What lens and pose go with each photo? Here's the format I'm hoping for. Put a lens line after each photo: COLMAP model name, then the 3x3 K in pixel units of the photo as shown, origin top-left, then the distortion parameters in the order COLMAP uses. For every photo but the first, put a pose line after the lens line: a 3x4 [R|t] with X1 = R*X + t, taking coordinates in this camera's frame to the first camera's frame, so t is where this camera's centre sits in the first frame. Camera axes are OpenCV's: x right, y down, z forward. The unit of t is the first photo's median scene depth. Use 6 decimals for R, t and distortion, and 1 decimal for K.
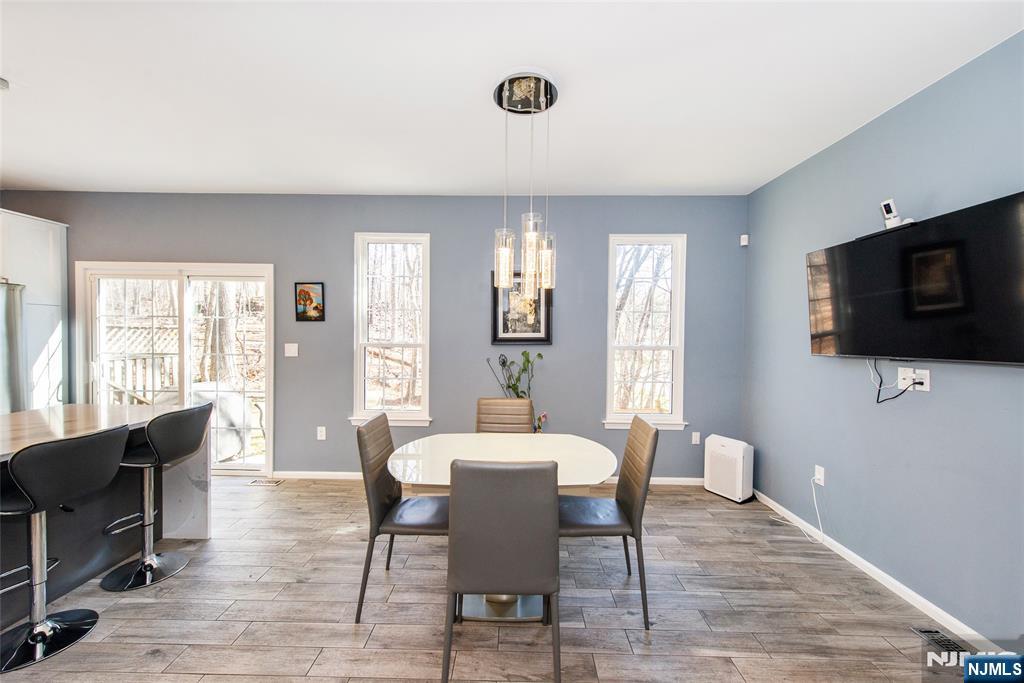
lens RADIAL K [[400.5, 0, 512.4], [0, 400.5, 343.3], [0, 0, 1]] dist [0.011138, -0.001580]
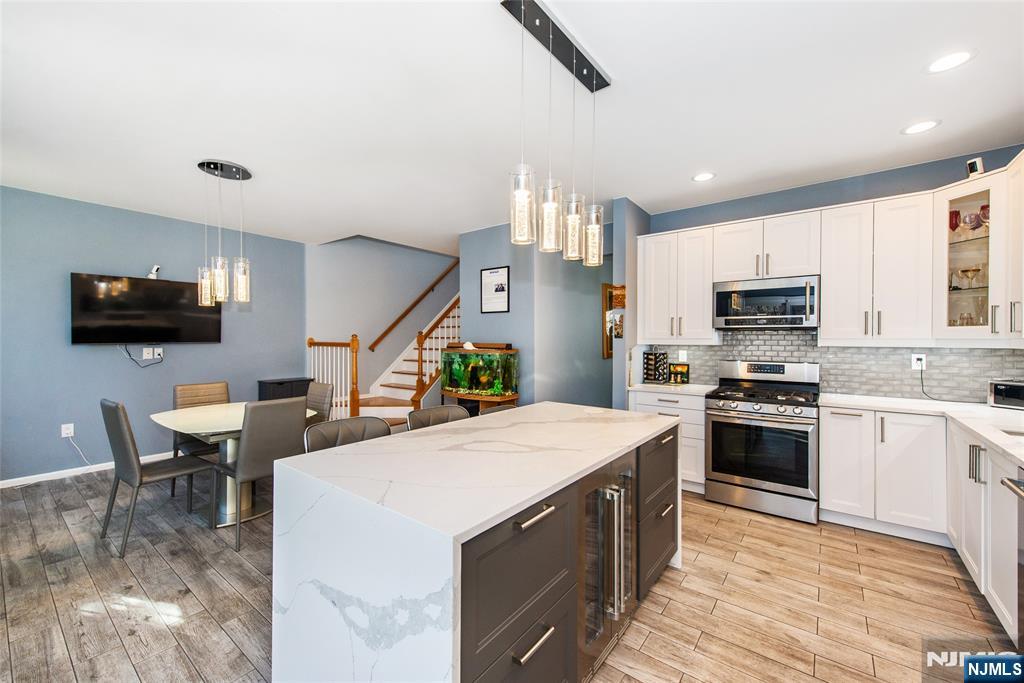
lens RADIAL K [[400.5, 0, 518.3], [0, 400.5, 339.5], [0, 0, 1]] dist [0.011138, -0.001580]
pose [[-0.806838, -0.016301, 0.590548, -0.972221], [-0.002297, 0.999698, 0.024456, -0.021075], [-0.590768, 0.018376, -0.806632, 0.893587]]
